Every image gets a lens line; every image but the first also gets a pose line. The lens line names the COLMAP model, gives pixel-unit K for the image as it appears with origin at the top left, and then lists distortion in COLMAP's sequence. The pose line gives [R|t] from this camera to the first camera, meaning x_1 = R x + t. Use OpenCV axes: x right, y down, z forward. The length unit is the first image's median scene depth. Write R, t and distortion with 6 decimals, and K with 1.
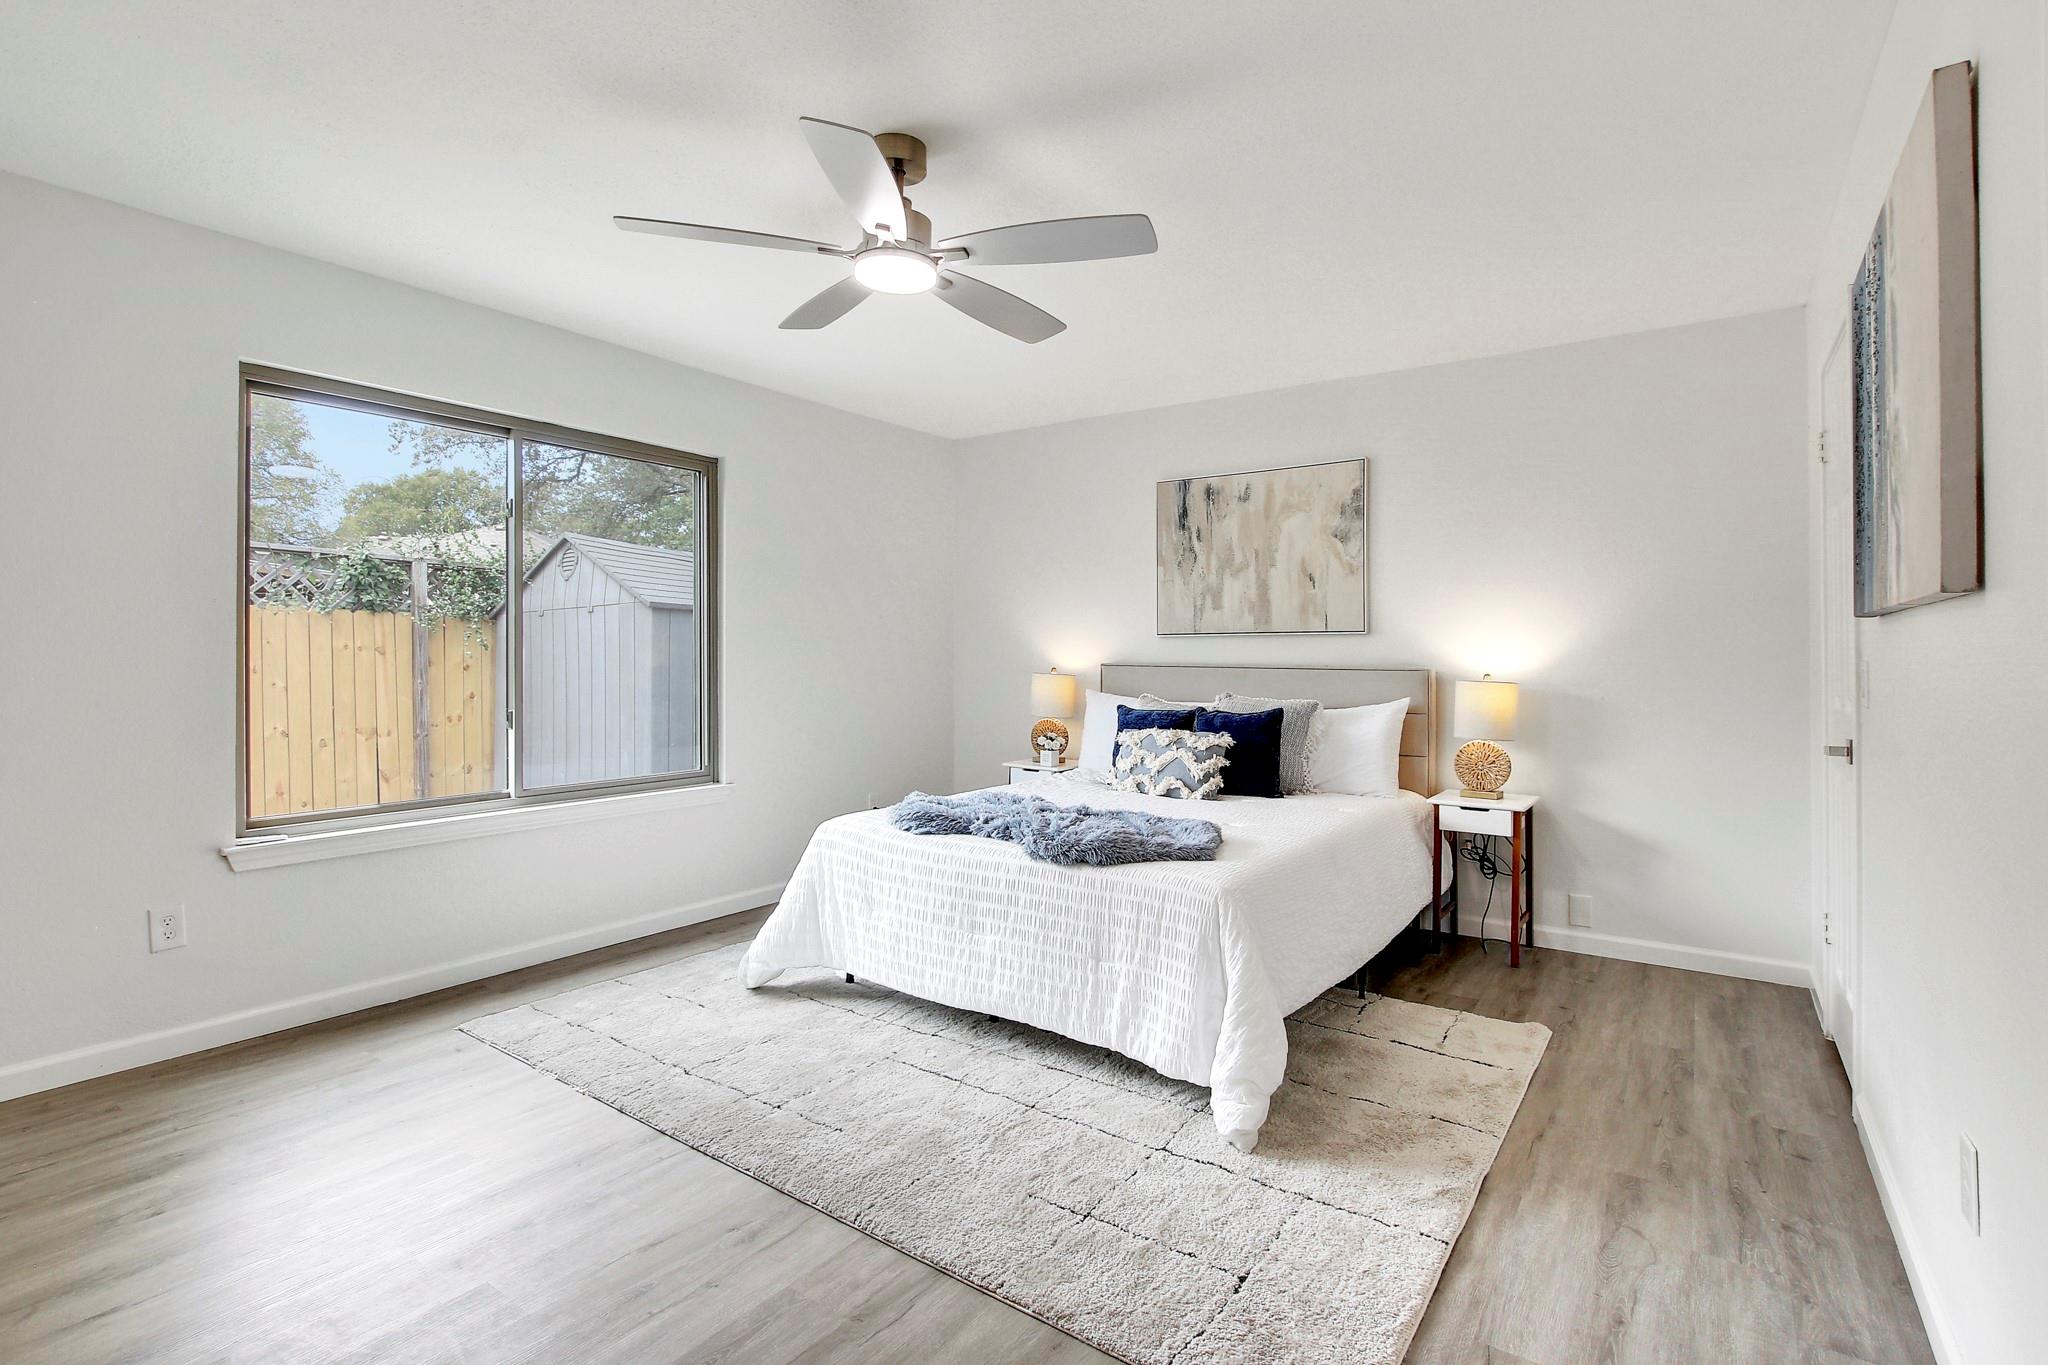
lens RADIAL K [[957.3, 0, 1017.8], [0, 957.3, 665.9], [0, 0, 1]] dist [-0.019944, 0.000753]
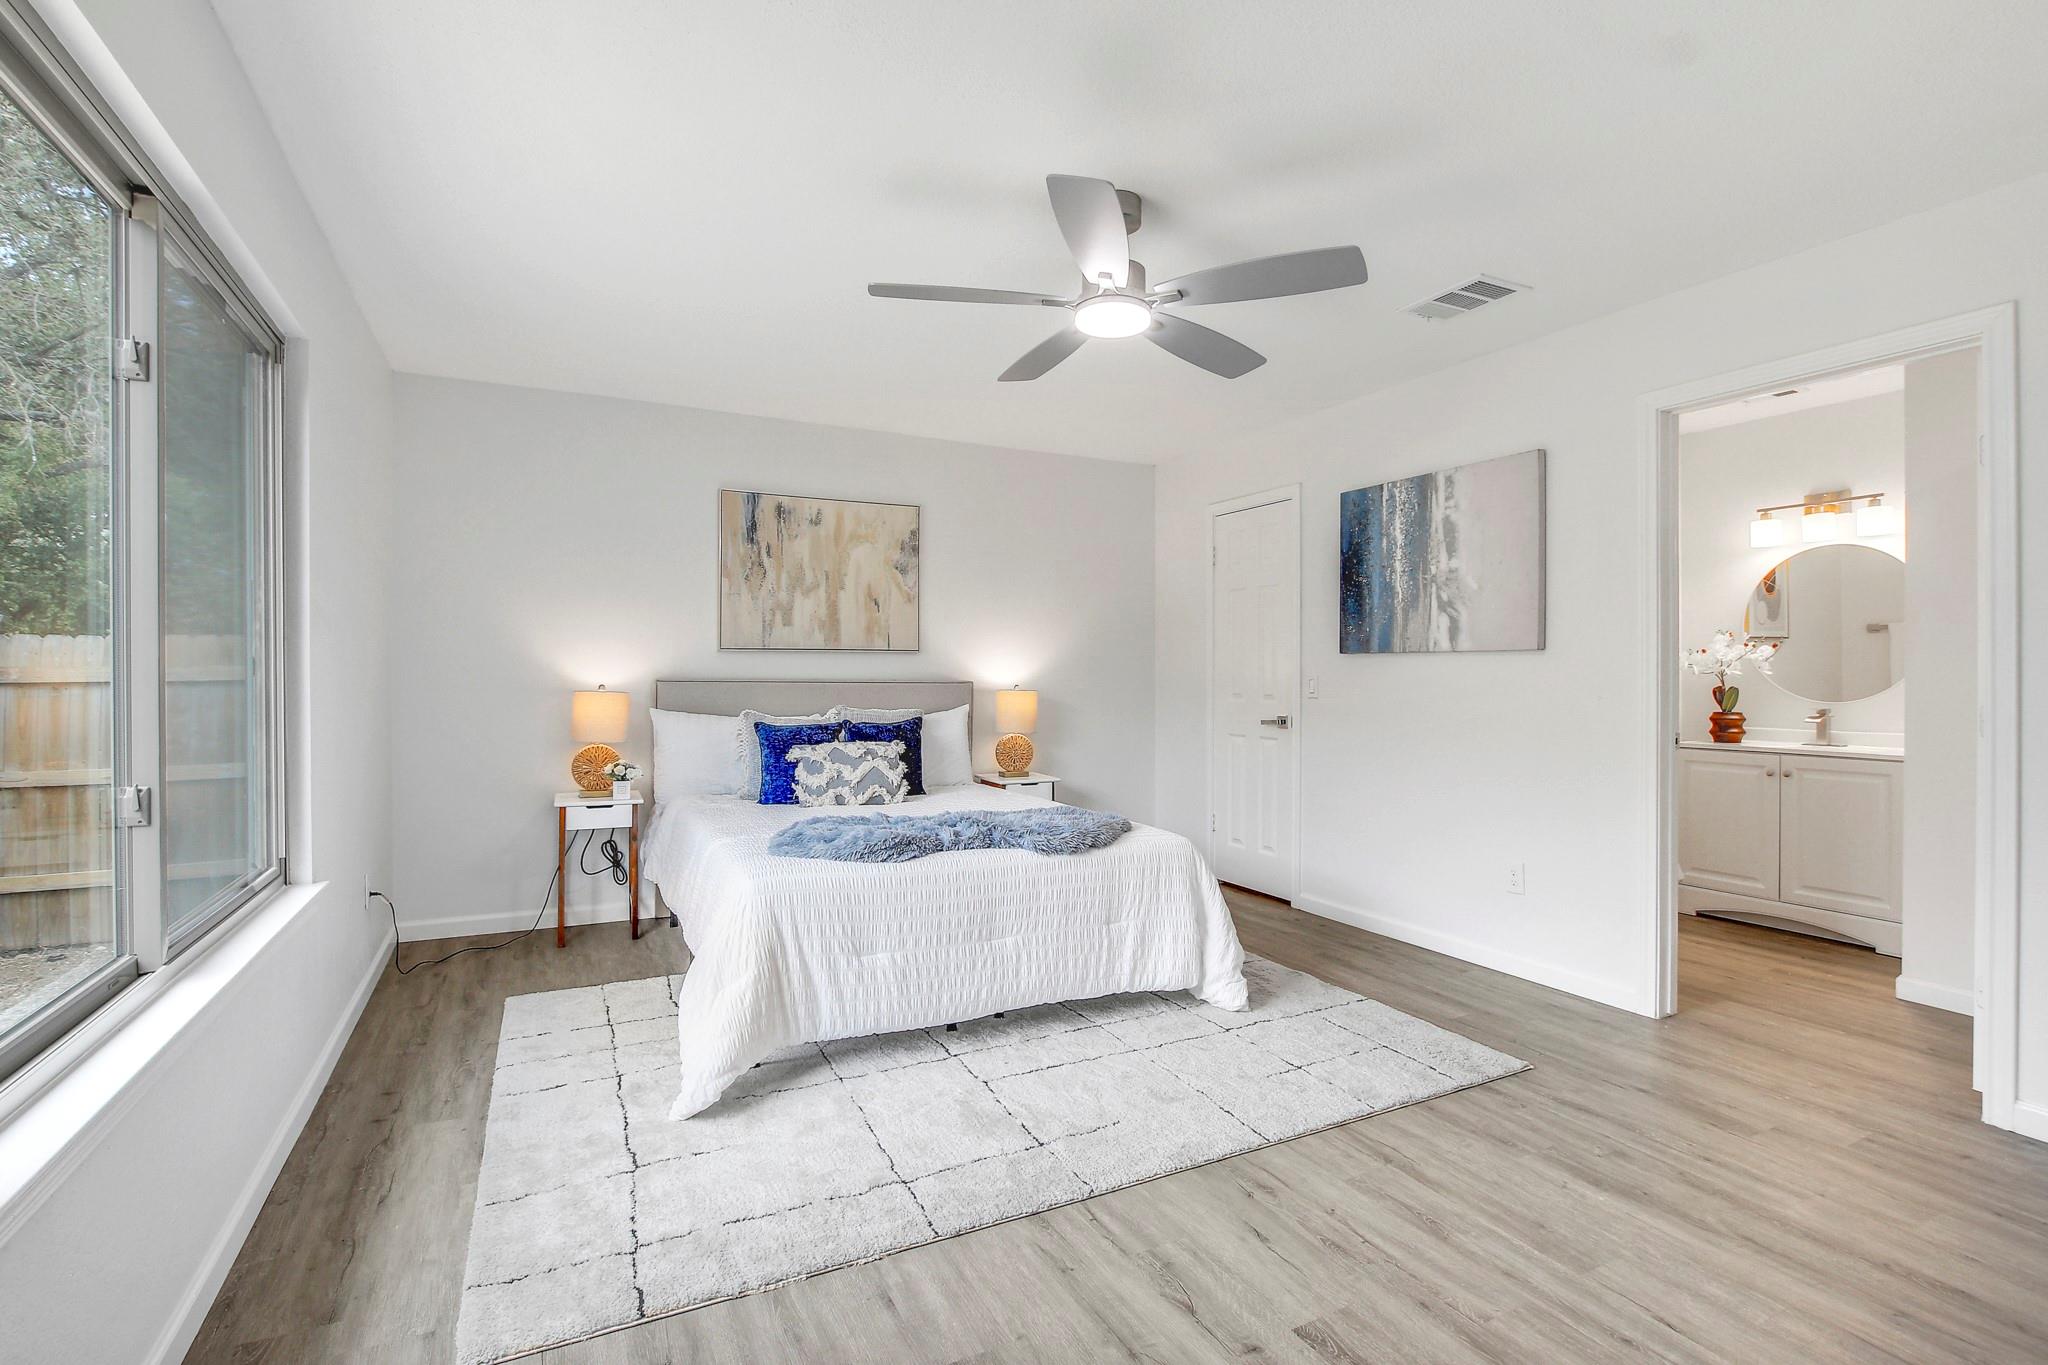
lens RADIAL K [[949.8, 0, 1023.2], [0, 949.8, 690.0], [0, 0, 1]] dist [-0.016393, 0.001819]
pose [[0.462077, -0.019559, 0.886624, -0.617953], [0.005557, 0.999801, 0.019159, -0.008496], [-0.886822, -0.003926, 0.462094, 0.322264]]
